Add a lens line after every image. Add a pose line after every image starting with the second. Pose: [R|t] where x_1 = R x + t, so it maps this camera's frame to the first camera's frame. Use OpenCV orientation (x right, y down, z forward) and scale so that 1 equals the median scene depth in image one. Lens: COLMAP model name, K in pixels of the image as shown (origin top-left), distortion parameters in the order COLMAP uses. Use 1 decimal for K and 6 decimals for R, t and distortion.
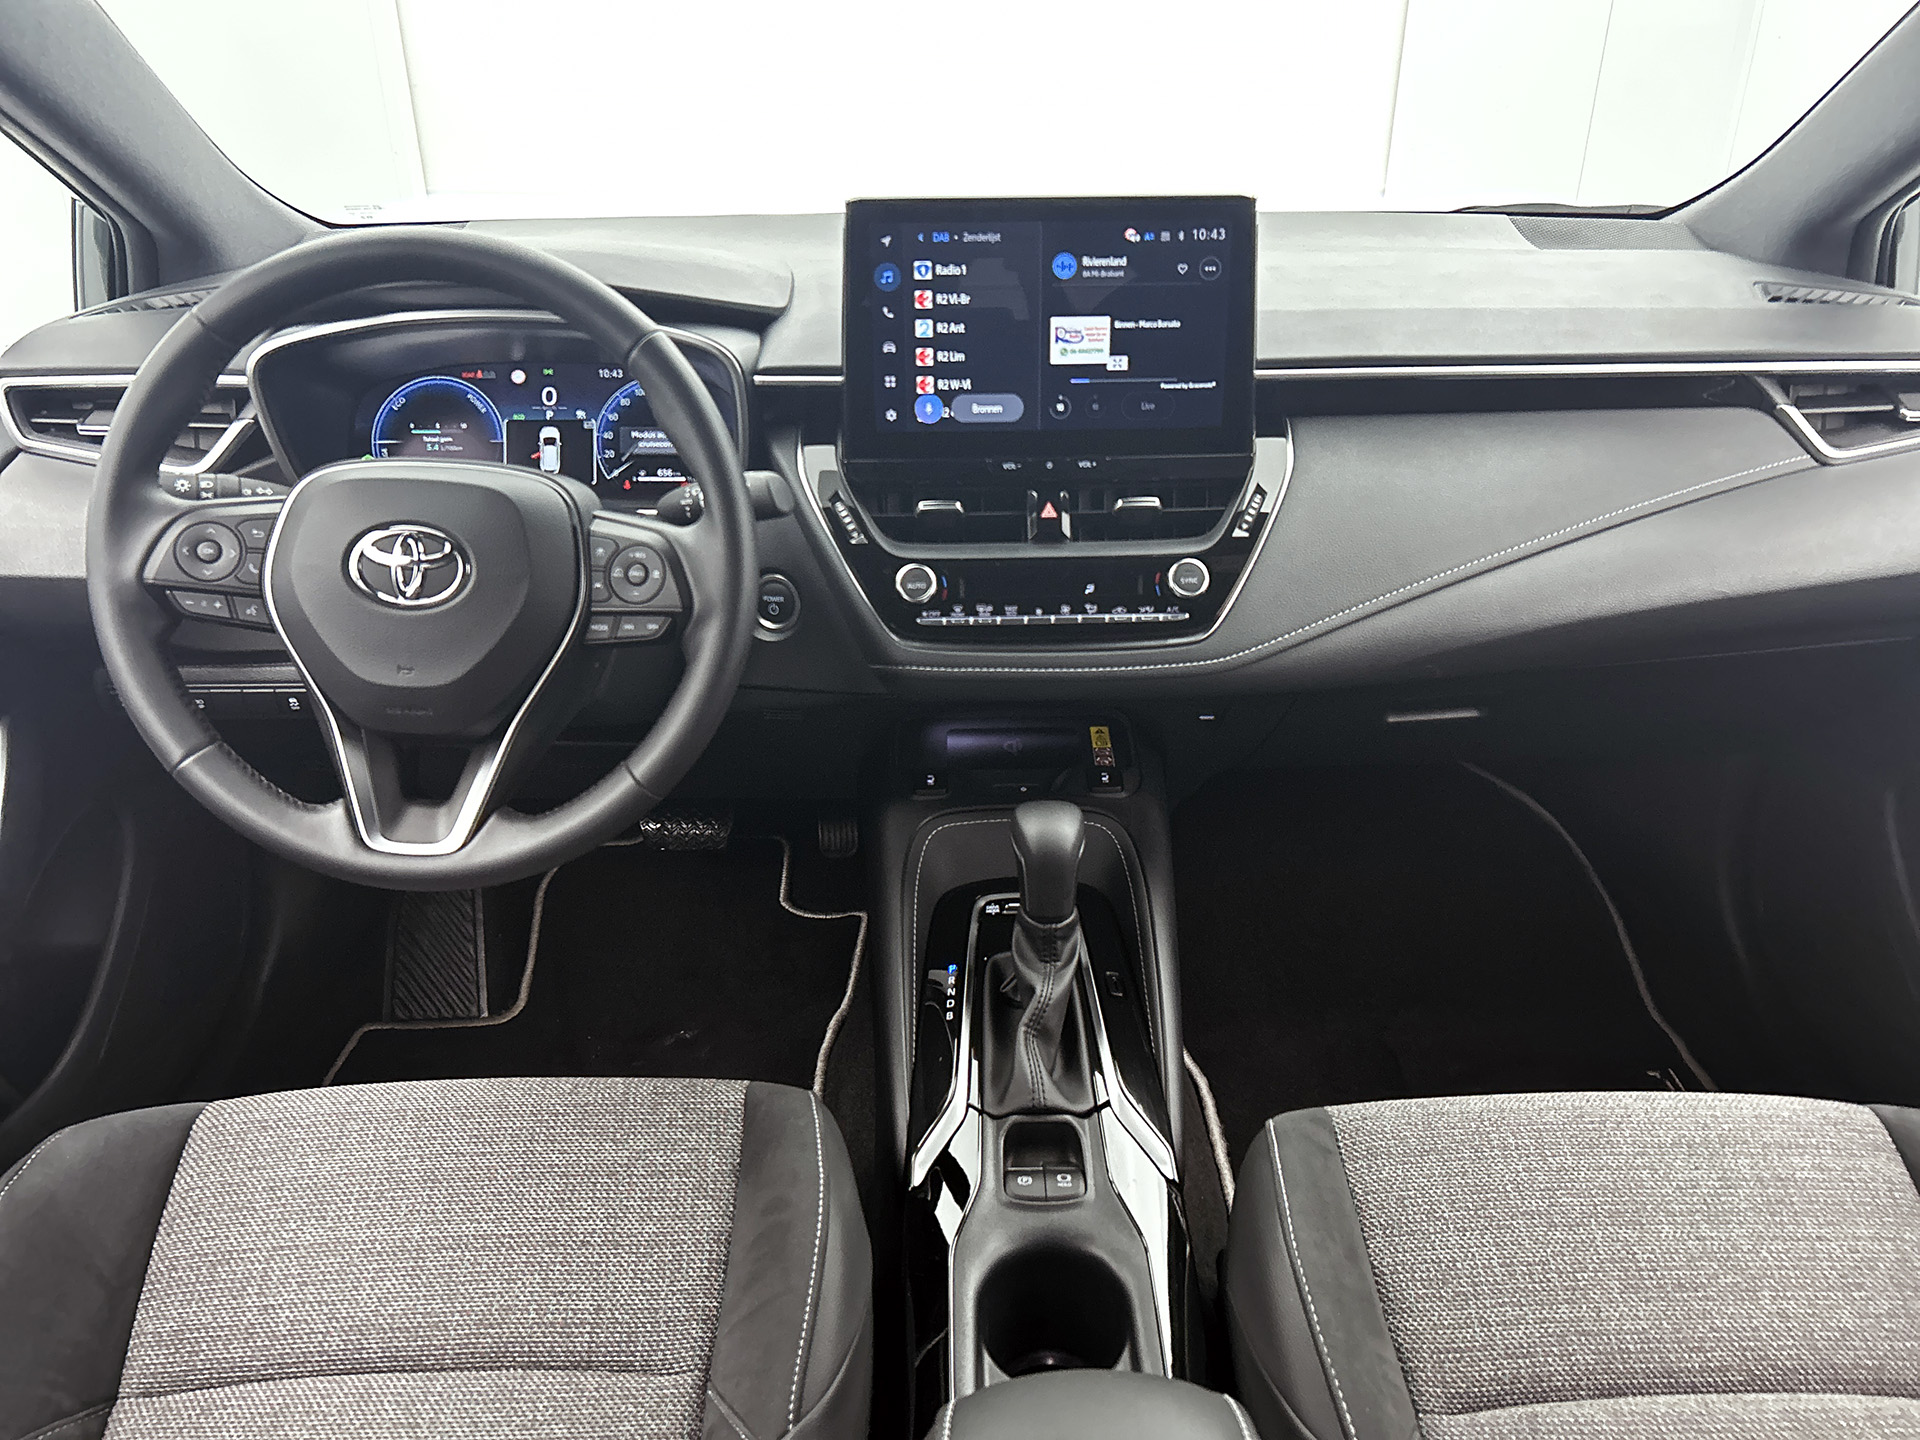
lens RADIAL K [[1386.5, 0, 960.0], [0, 1386.5, 720.0], [0, 0, 1]] dist [0.010757, 0.001544]
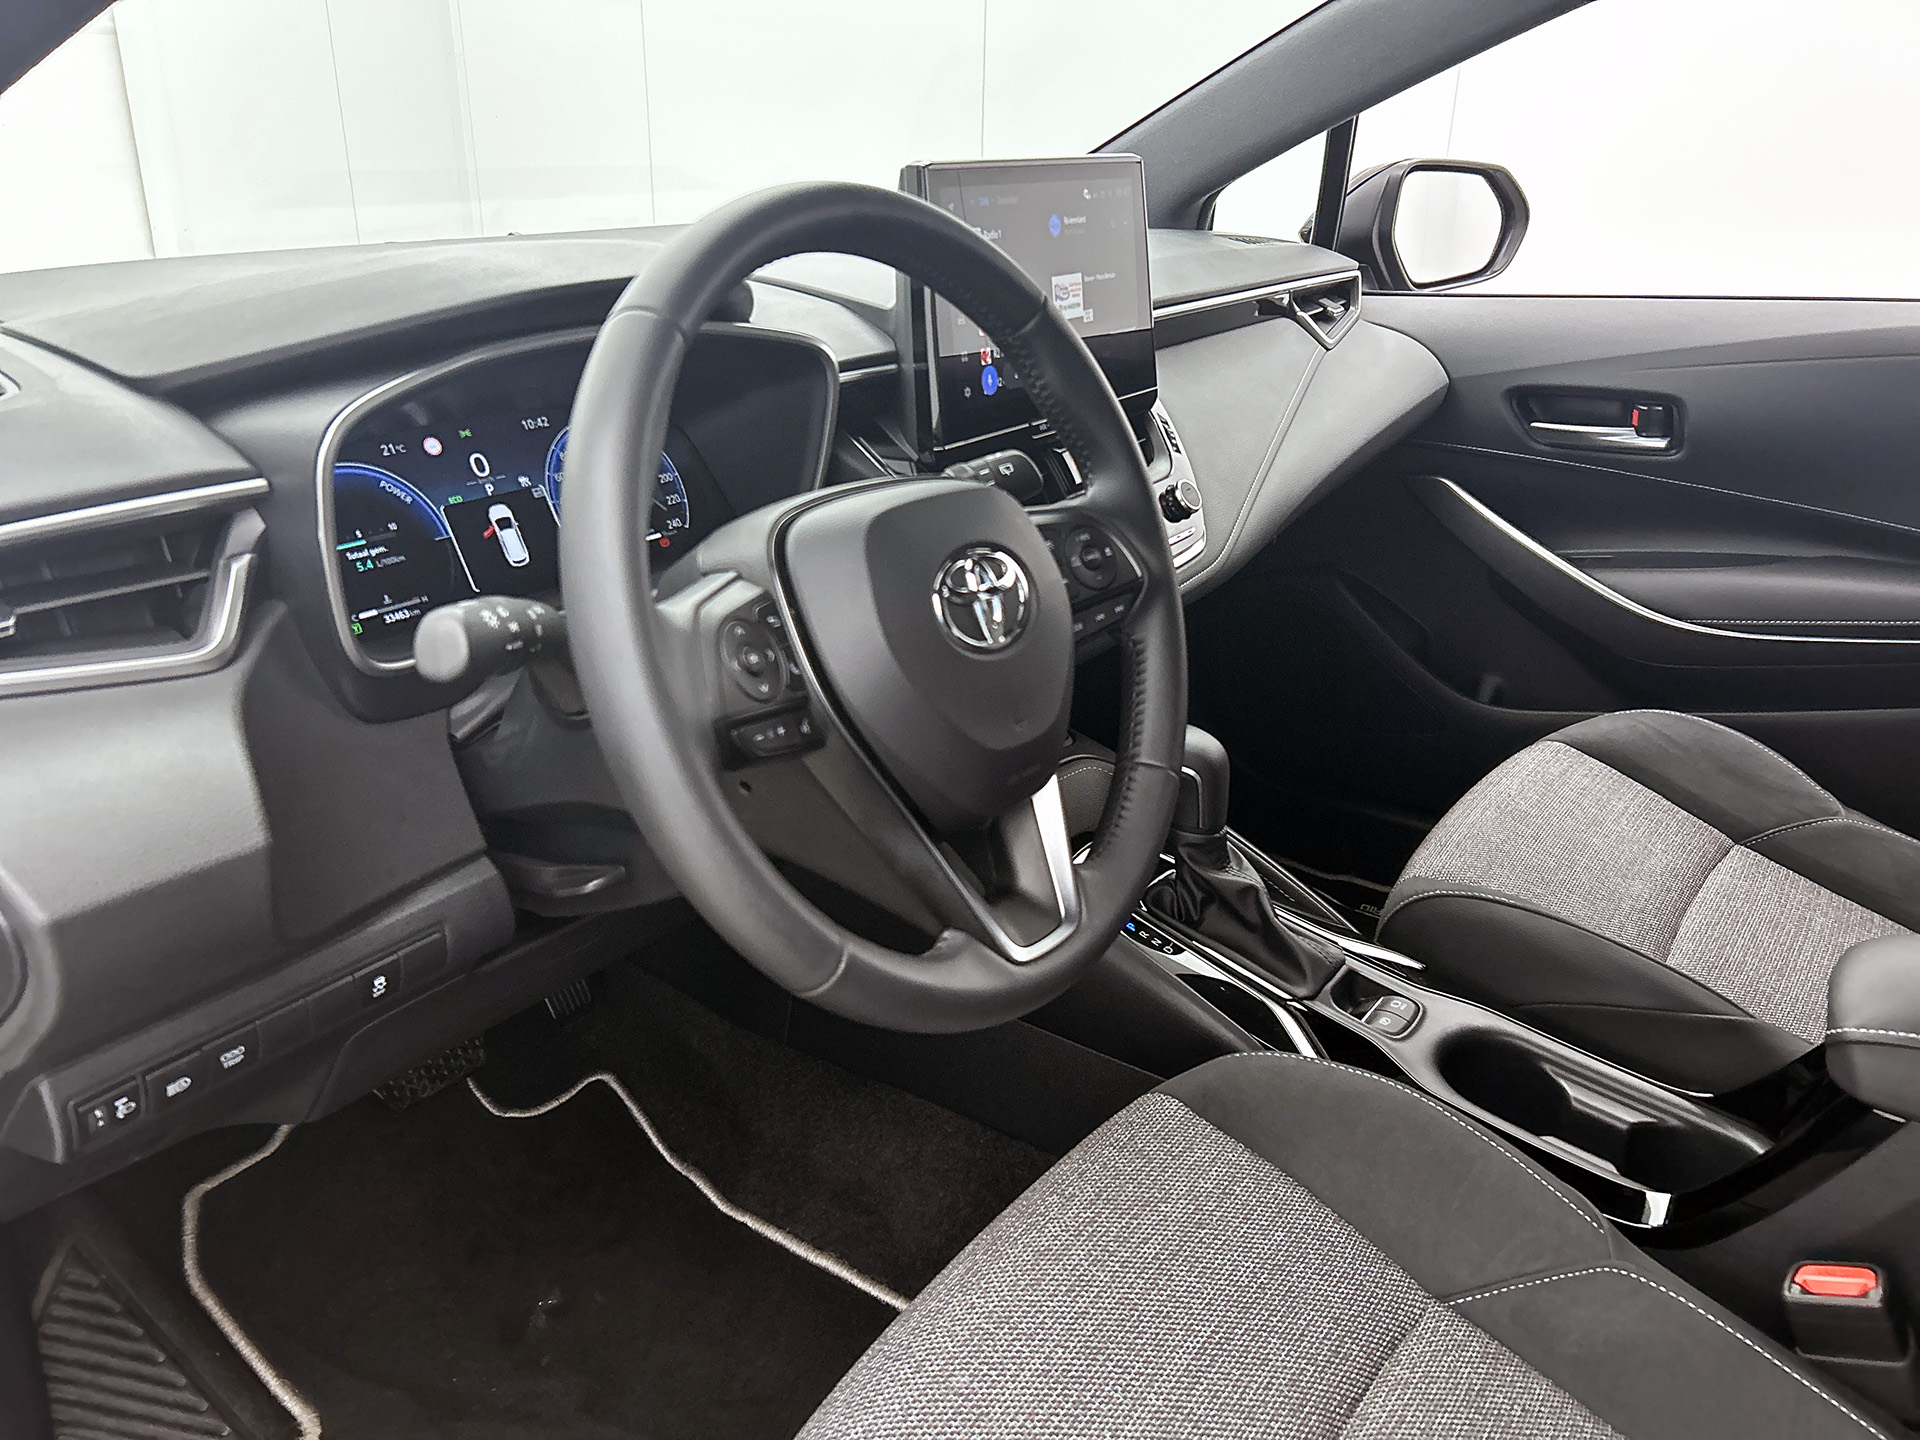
lens RADIAL K [[1435.3, 0, 863.6], [0, 1435.3, 758.2], [0, 0, 1]] dist [0.004558, 0.001477]
pose [[0.621990, -0.308015, 0.719900, -0.762484], [0.346451, 0.932749, 0.099753, -0.094739], [-0.702211, 0.187364, 0.686872, 0.368300]]
